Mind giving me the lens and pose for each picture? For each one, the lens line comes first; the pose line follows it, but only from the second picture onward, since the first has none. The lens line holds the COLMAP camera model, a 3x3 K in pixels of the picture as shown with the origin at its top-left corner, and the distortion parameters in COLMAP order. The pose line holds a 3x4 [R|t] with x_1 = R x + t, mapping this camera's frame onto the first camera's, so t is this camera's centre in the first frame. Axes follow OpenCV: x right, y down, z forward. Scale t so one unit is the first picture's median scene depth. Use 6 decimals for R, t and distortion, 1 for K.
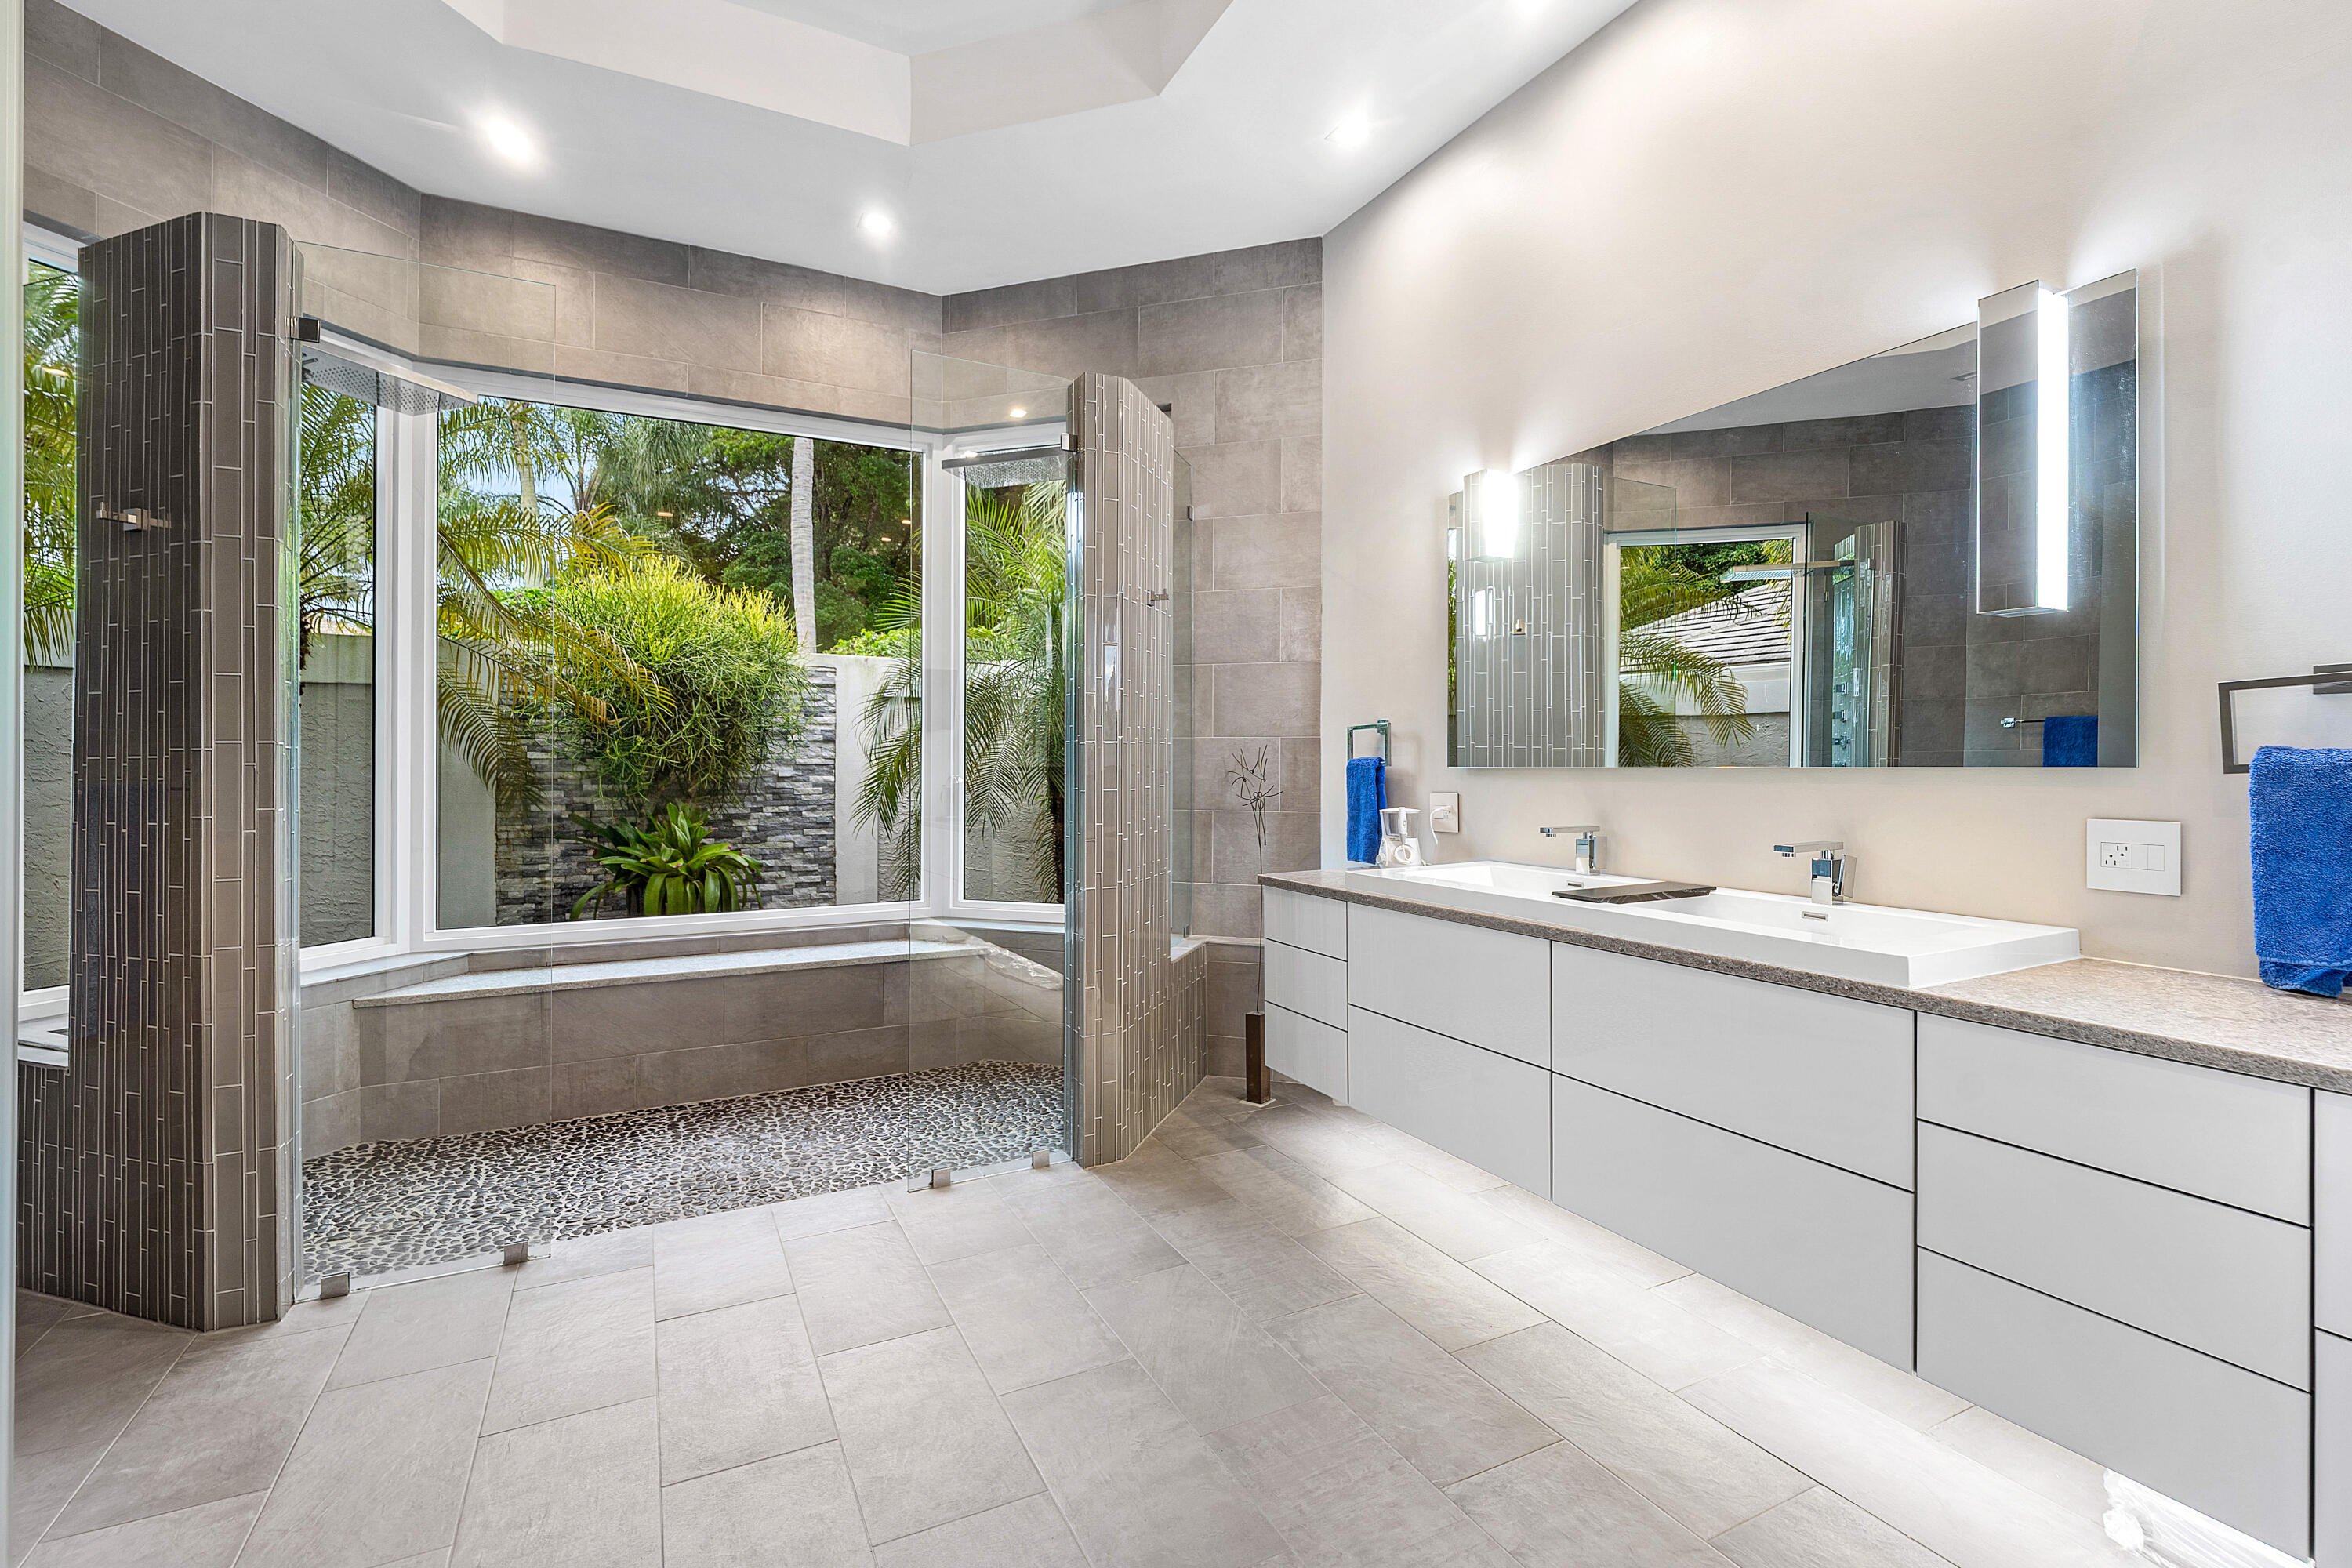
lens RADIAL K [[1055.6, 0, 1171.1], [0, 1055.6, 705.4], [0, 0, 1]] dist [-0.002024, -0.000432]
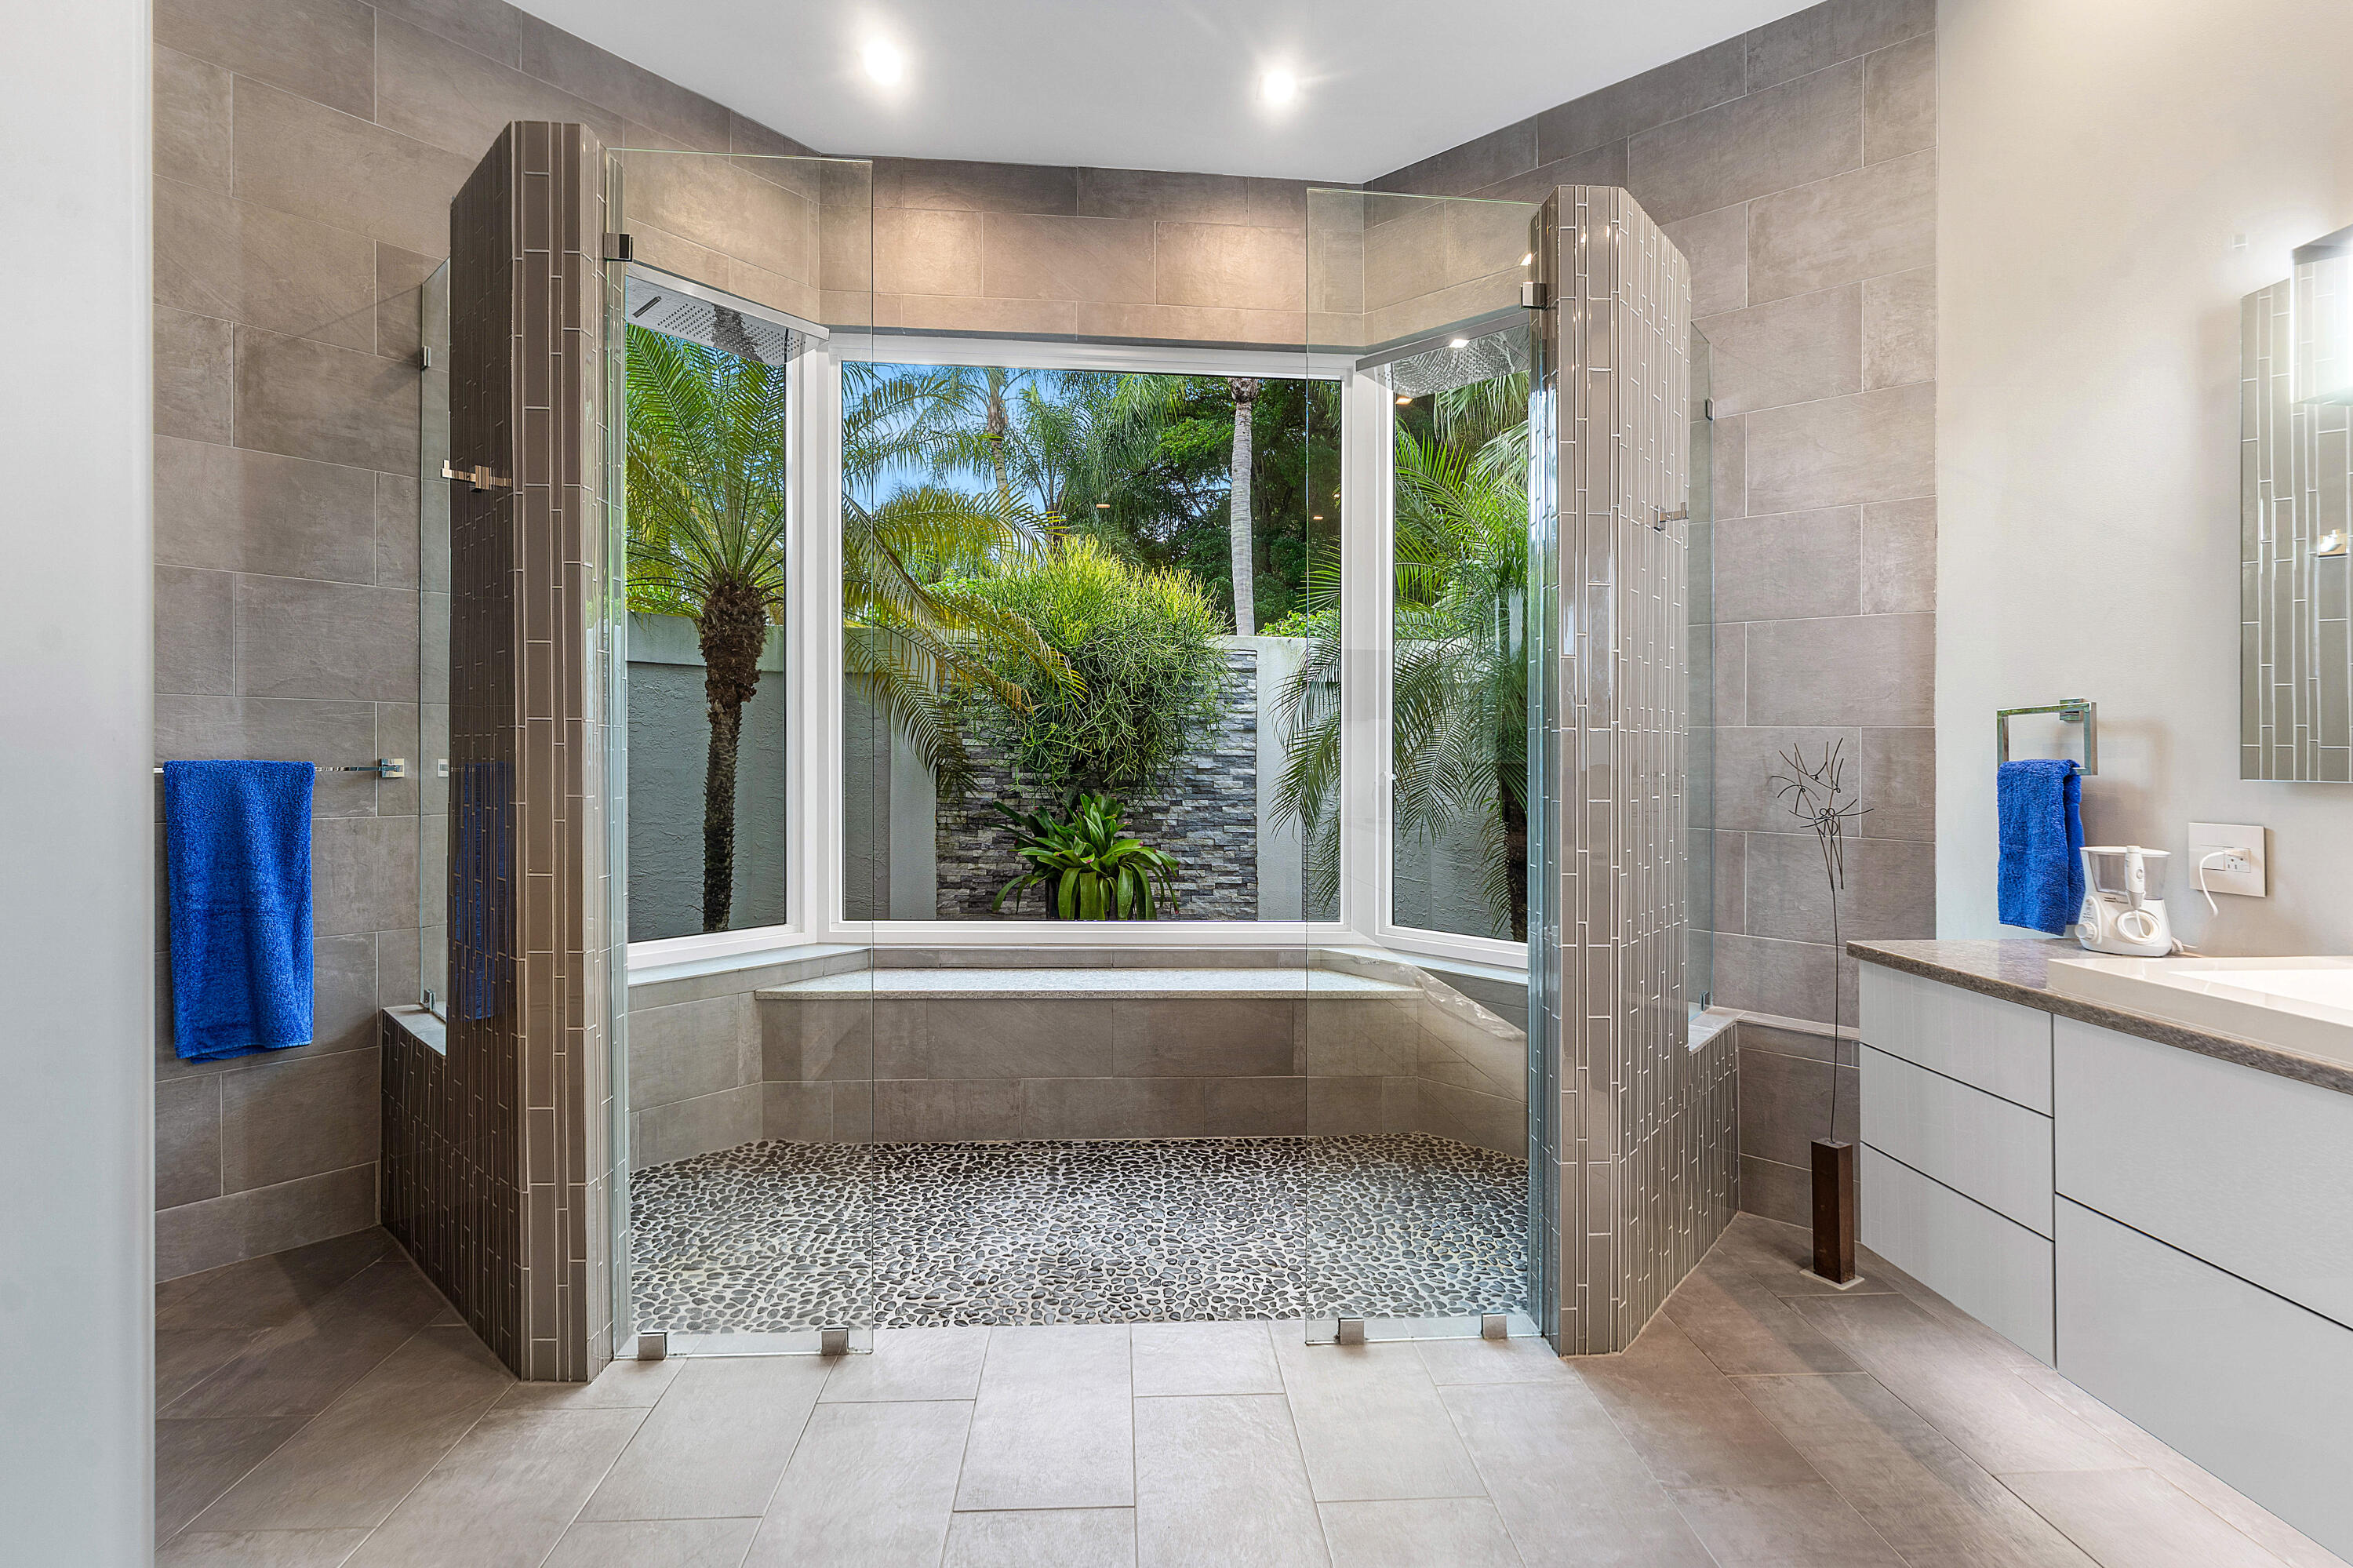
lens RADIAL K [[1056.1, 0, 1171.6], [0, 1056.1, 705.4], [0, 0, 1]] dist [-0.002024, -0.000432]
pose [[0.915880, -0.002024, -0.401446, -0.029854], [0.004279, 0.999980, 0.004722, 0.011730], [0.401428, -0.006043, 0.915871, 0.218663]]
